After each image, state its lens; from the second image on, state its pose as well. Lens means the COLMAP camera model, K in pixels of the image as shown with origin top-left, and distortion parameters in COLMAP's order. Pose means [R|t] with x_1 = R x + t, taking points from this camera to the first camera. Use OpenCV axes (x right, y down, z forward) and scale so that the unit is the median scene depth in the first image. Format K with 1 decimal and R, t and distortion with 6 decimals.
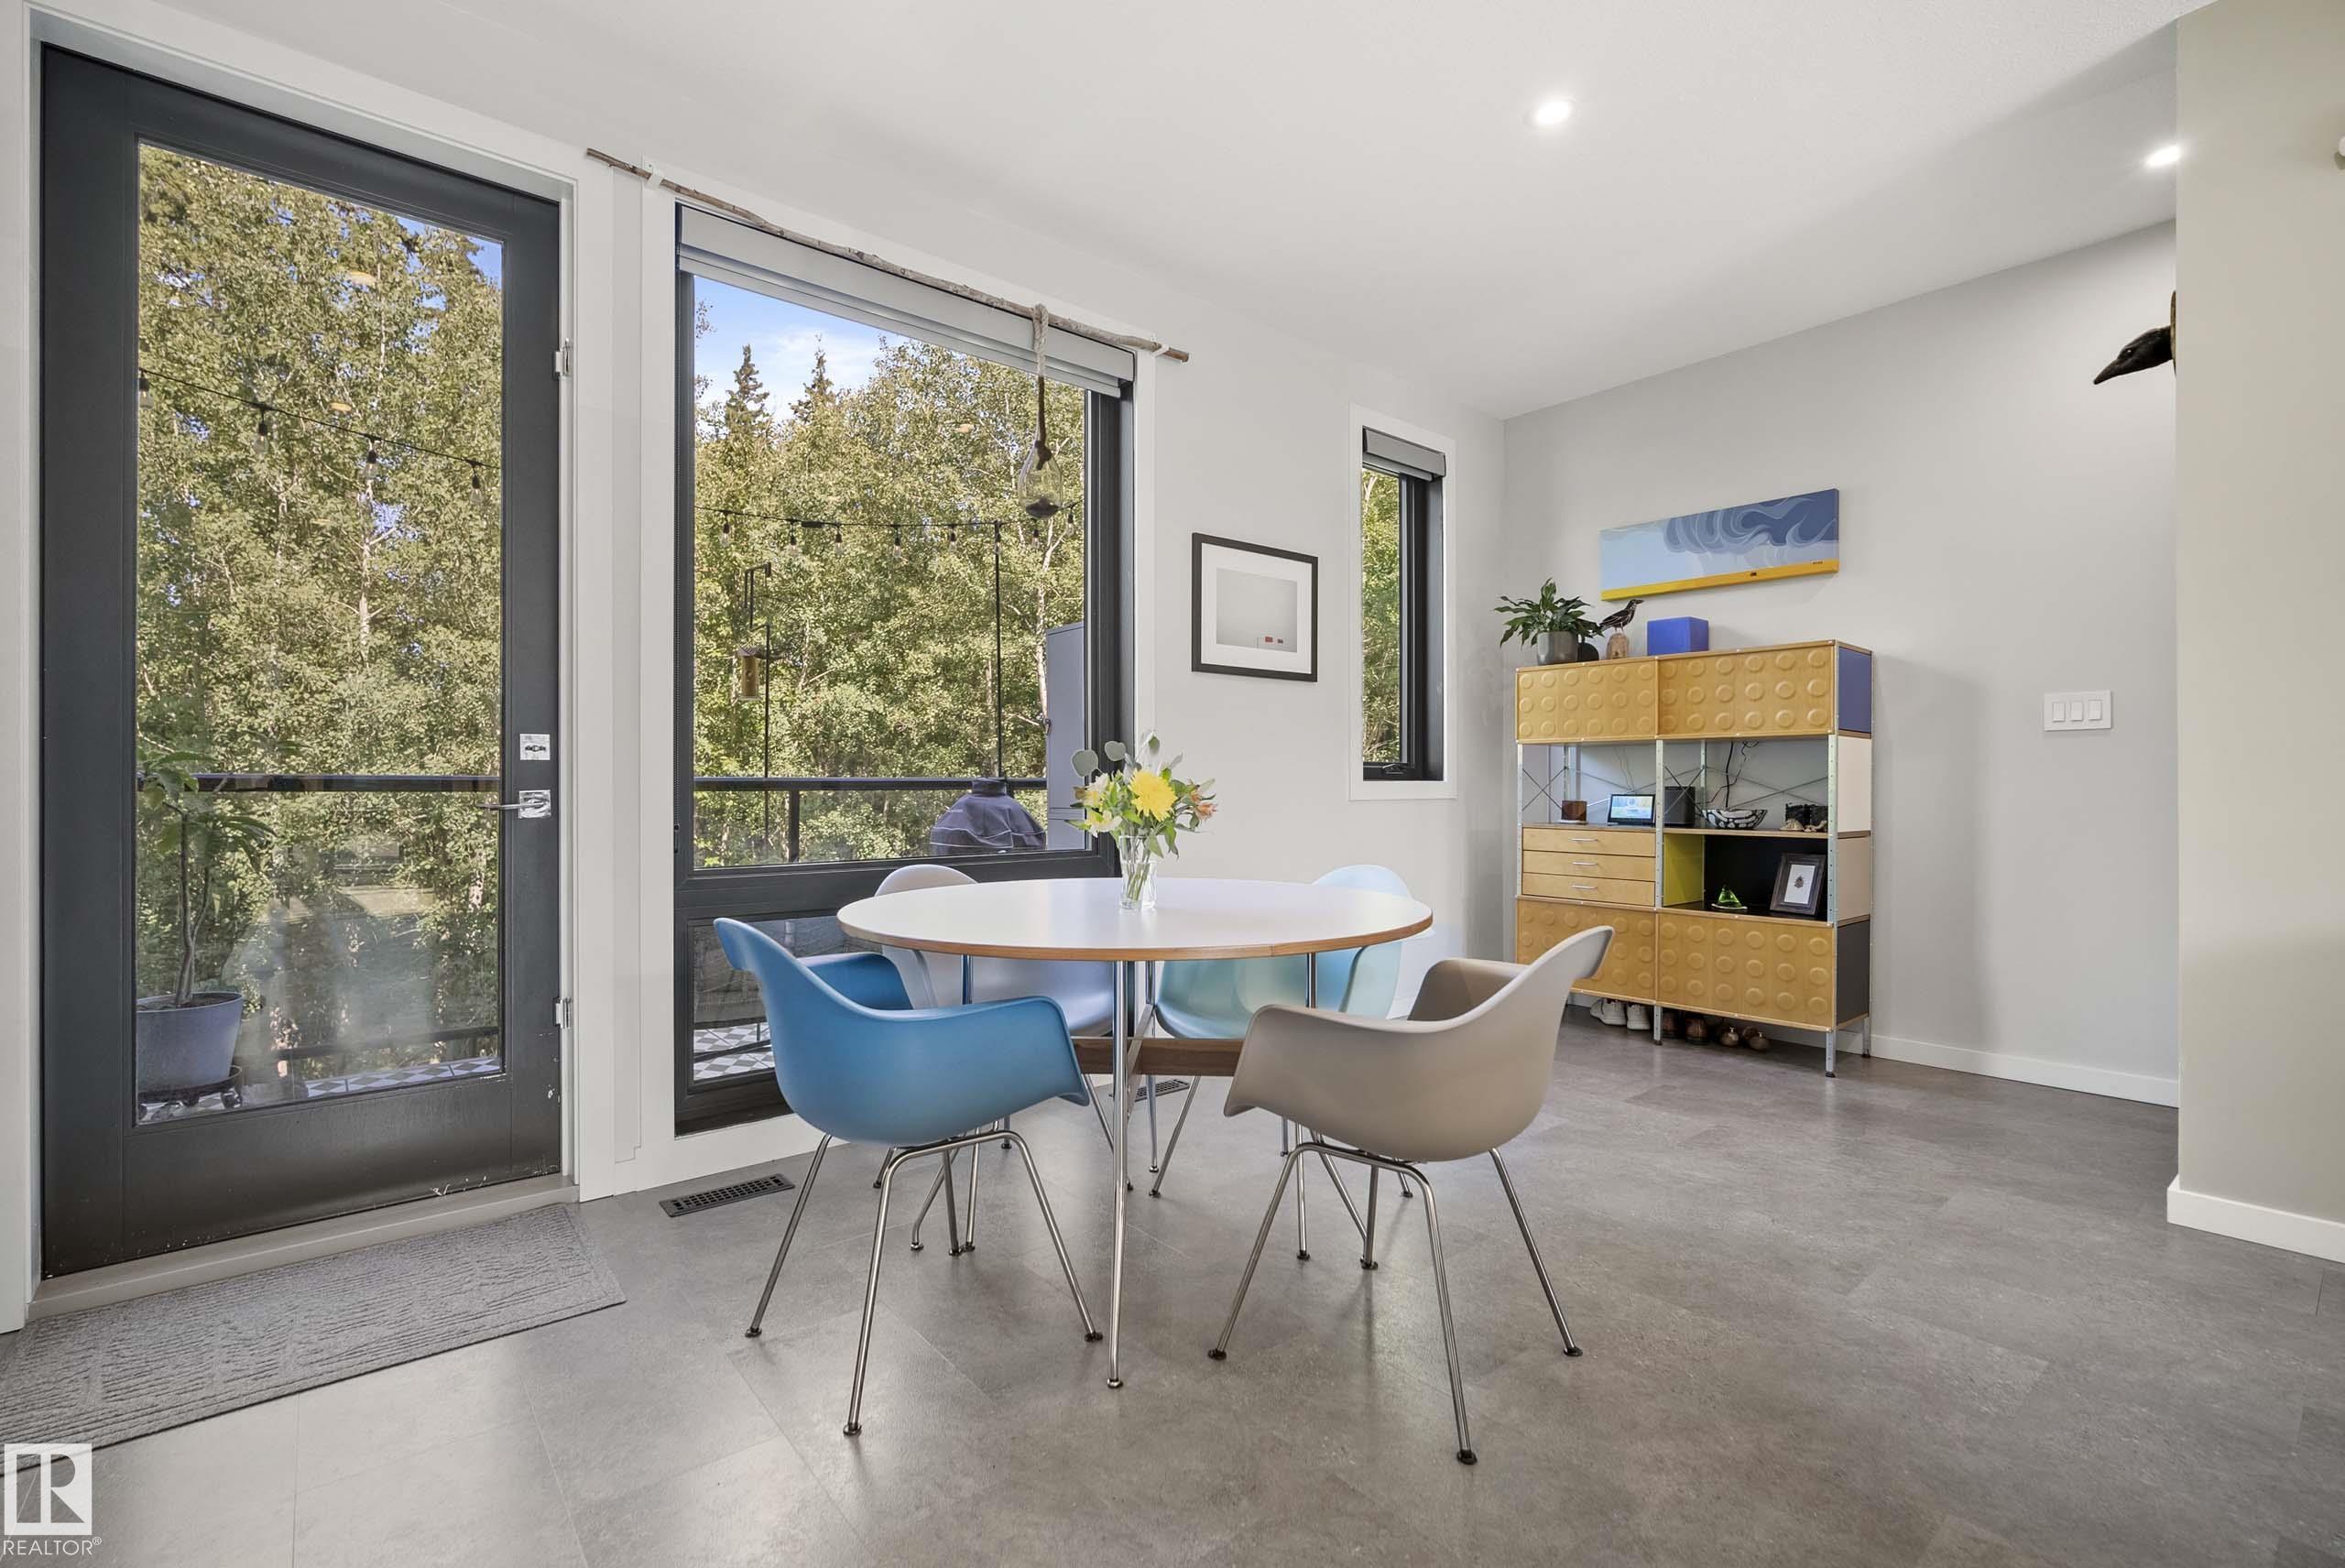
lens RADIAL K [[1054.7, 0, 1167.6], [0, 1054.7, 804.8], [0, 0, 1]] dist [-0.013776, 0.004480]
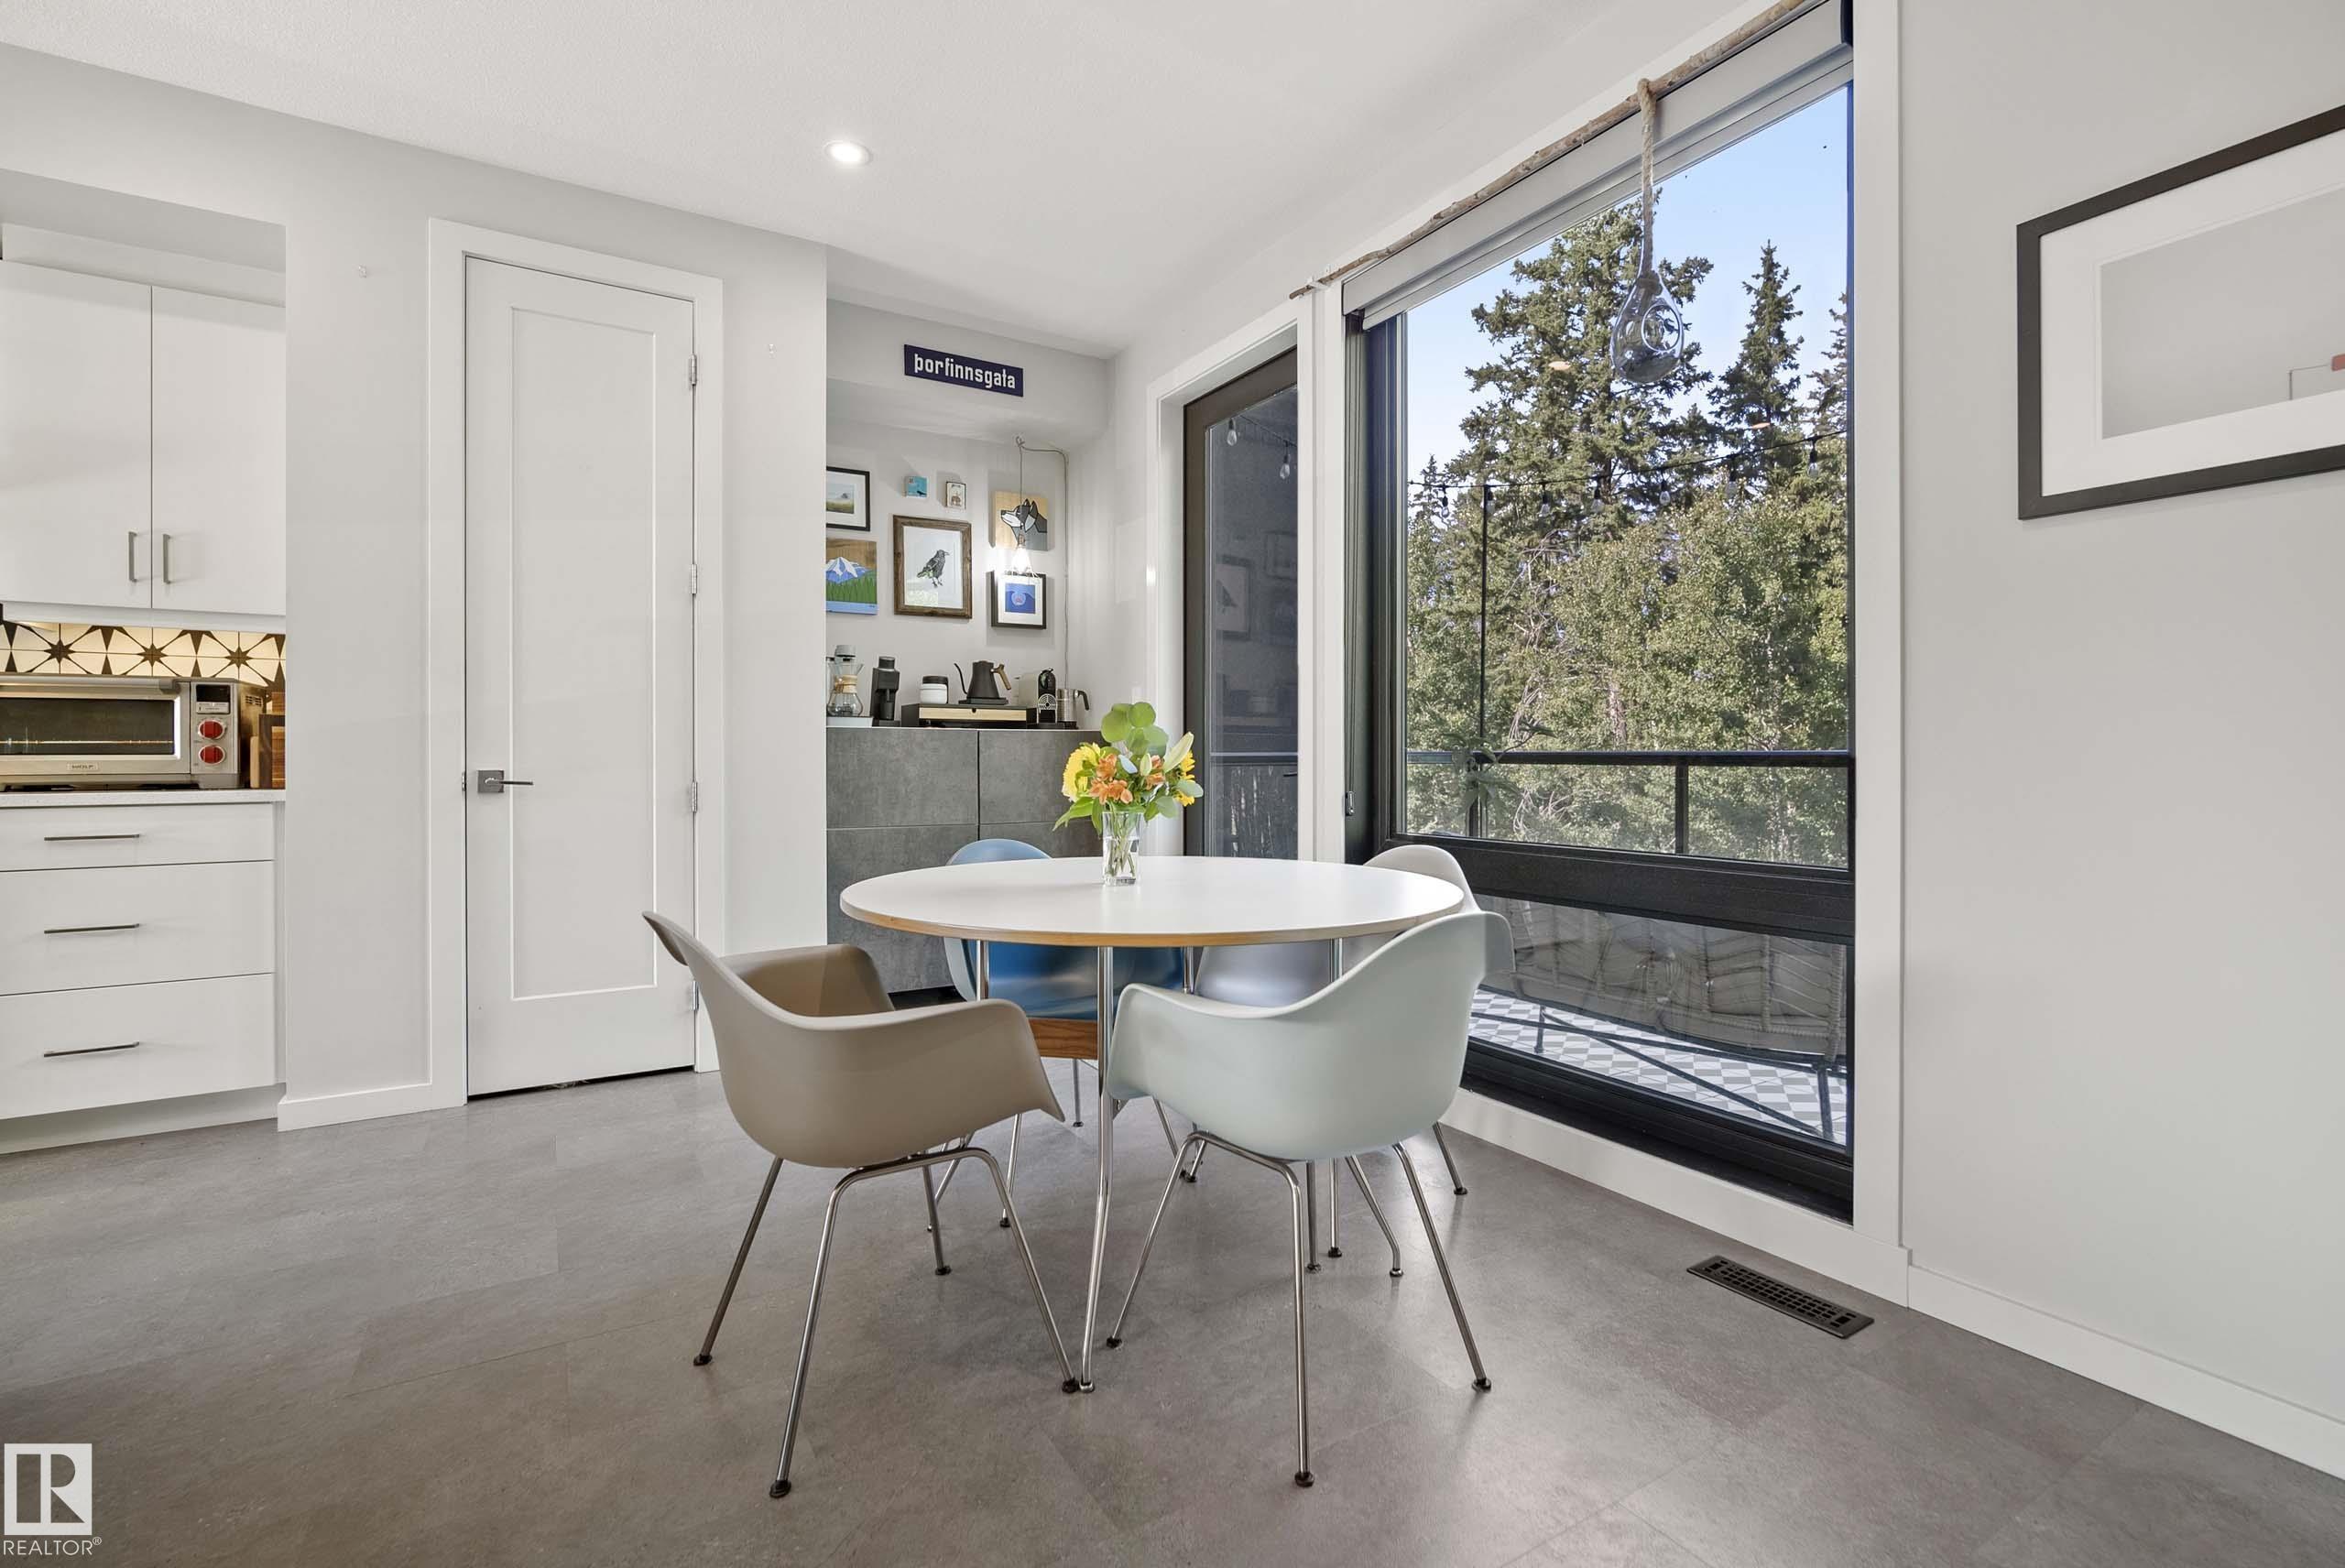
lens RADIAL K [[1054.7, 0, 1187.8], [0, 1054.7, 759.2], [0, 0, 1]] dist [-0.013776, 0.004480]
pose [[-0.127701, -0.006458, -0.991792, 0.618111], [-0.018516, 0.999820, -0.004126, -0.012672], [0.991640, 0.017837, -0.127798, 0.802447]]
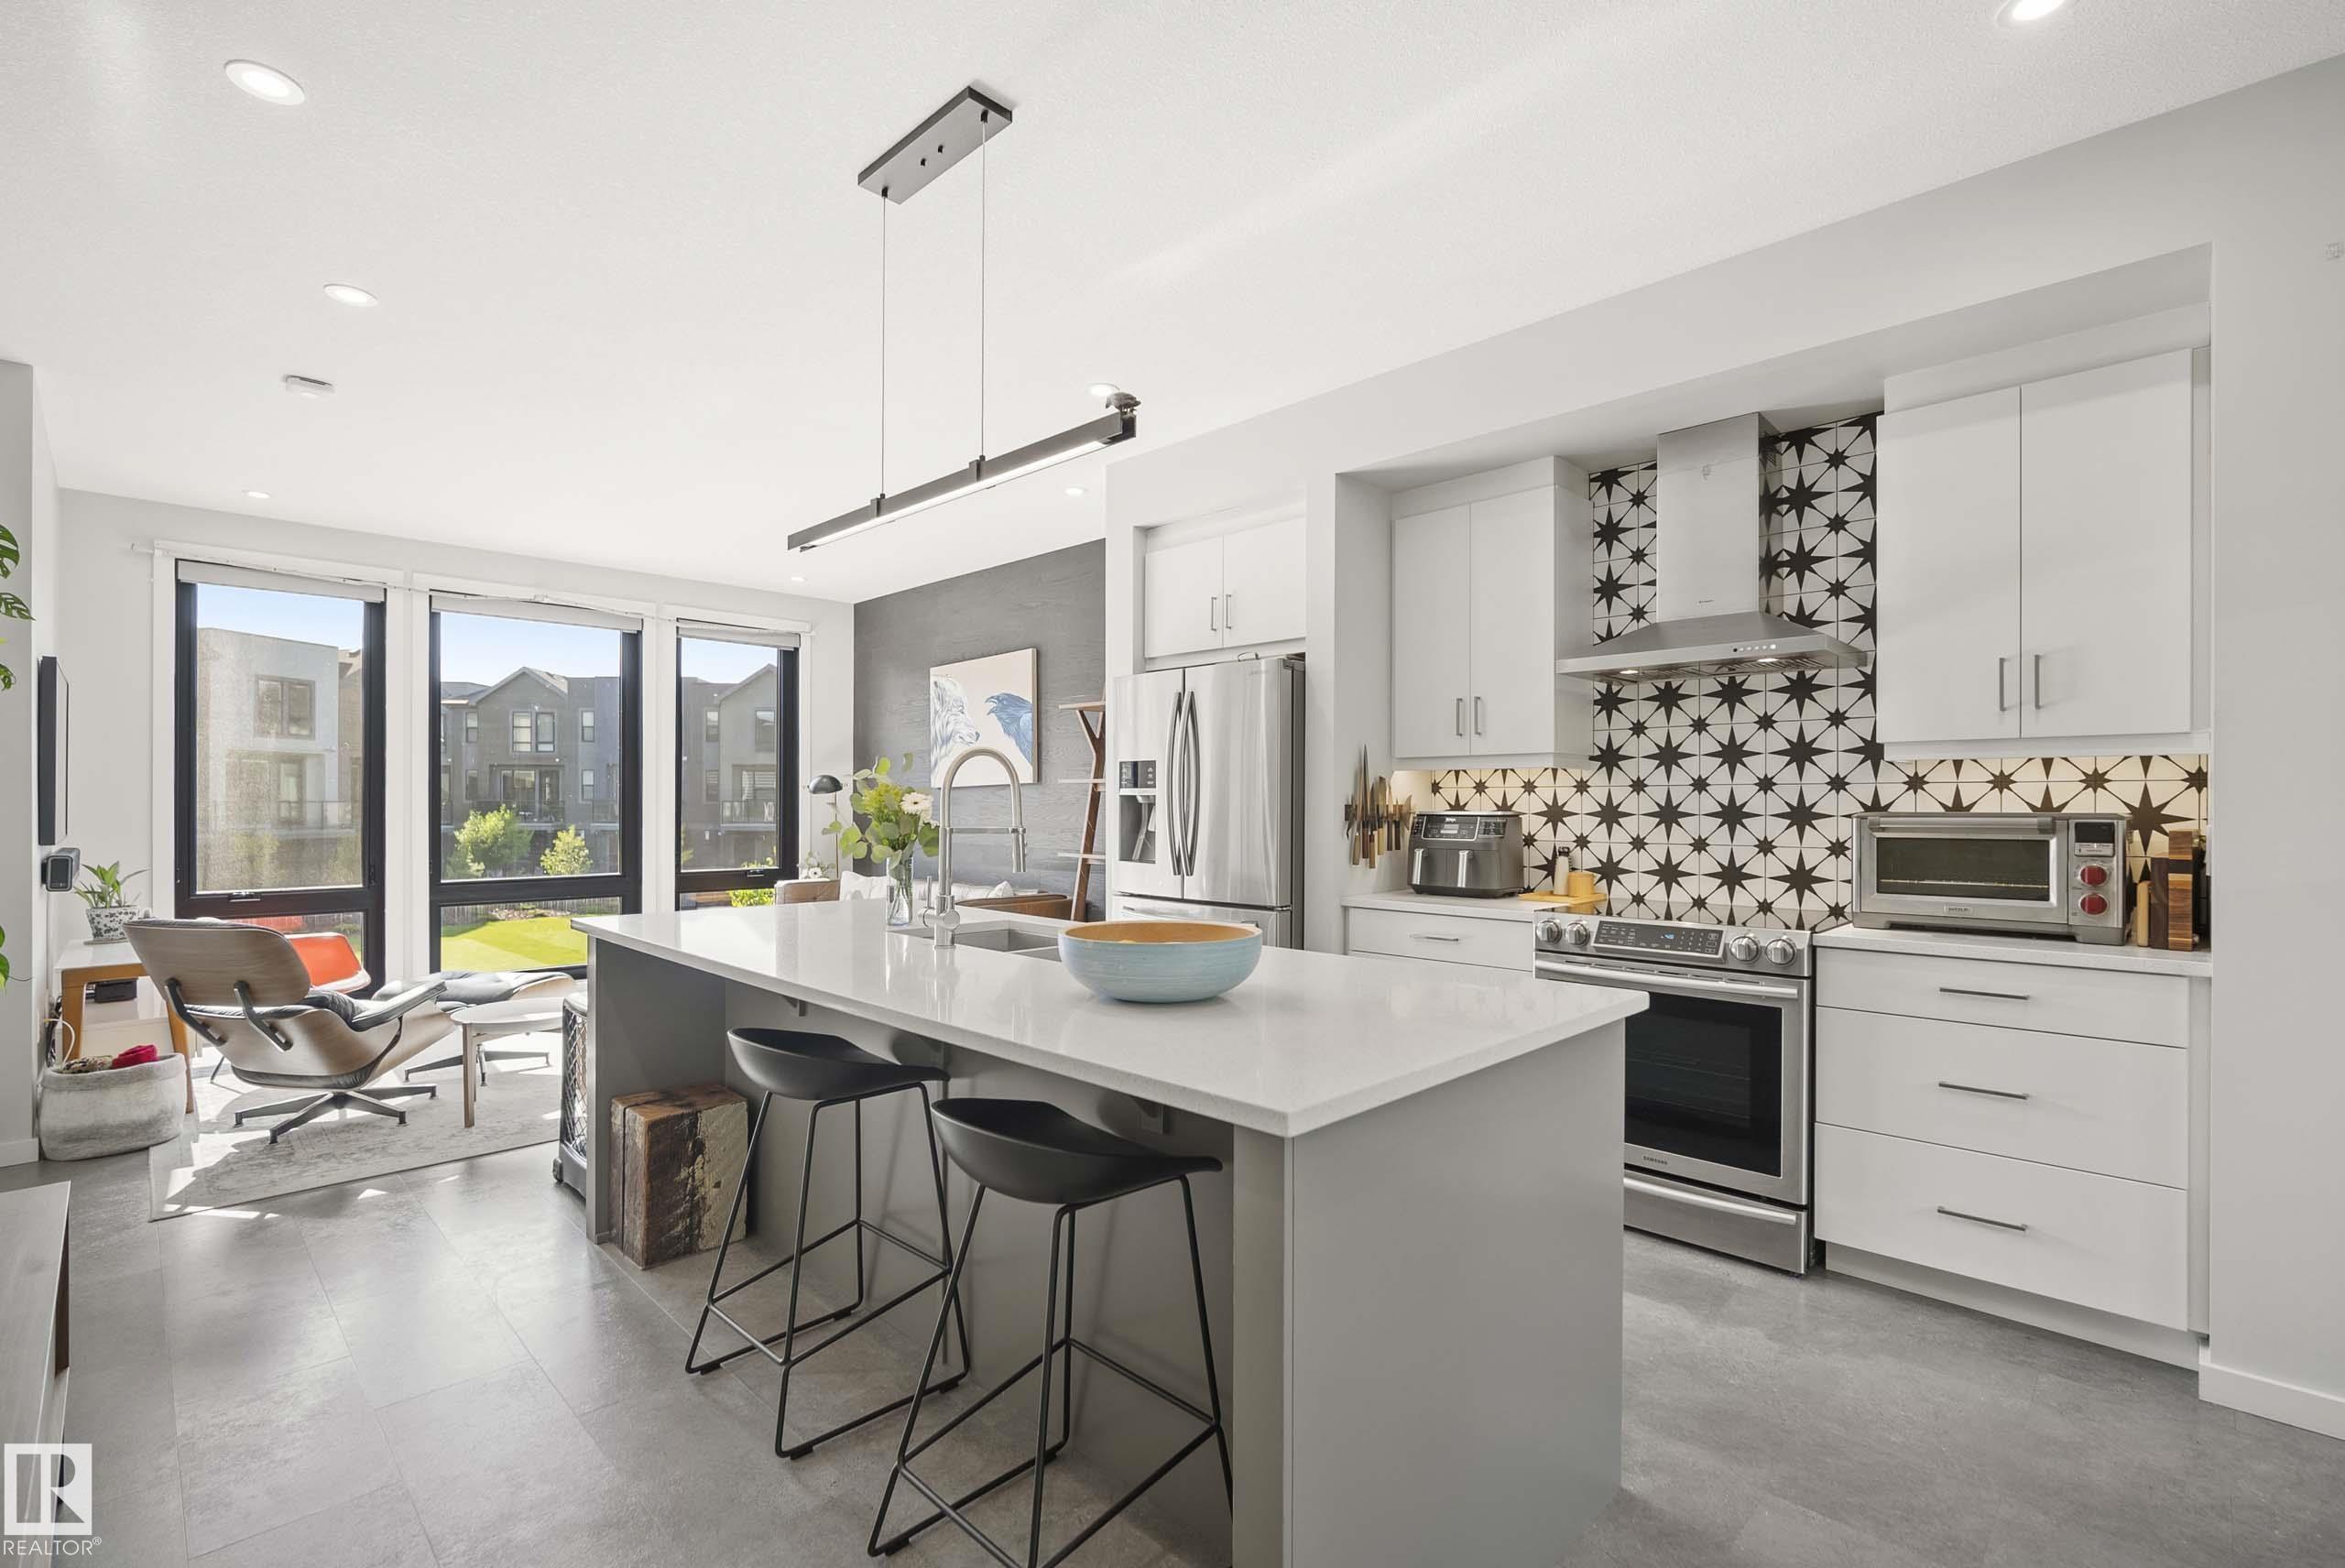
lens RADIAL K [[1054.7, 0, 1147.5], [0, 1054.7, 810.1], [0, 0, 1]] dist [-0.013776, 0.004480]
pose [[-0.994841, -0.007813, -0.101142, 0.607321], [-0.010082, 0.999708, 0.021946, -0.083054], [0.100942, 0.022852, -0.994630, 0.555485]]
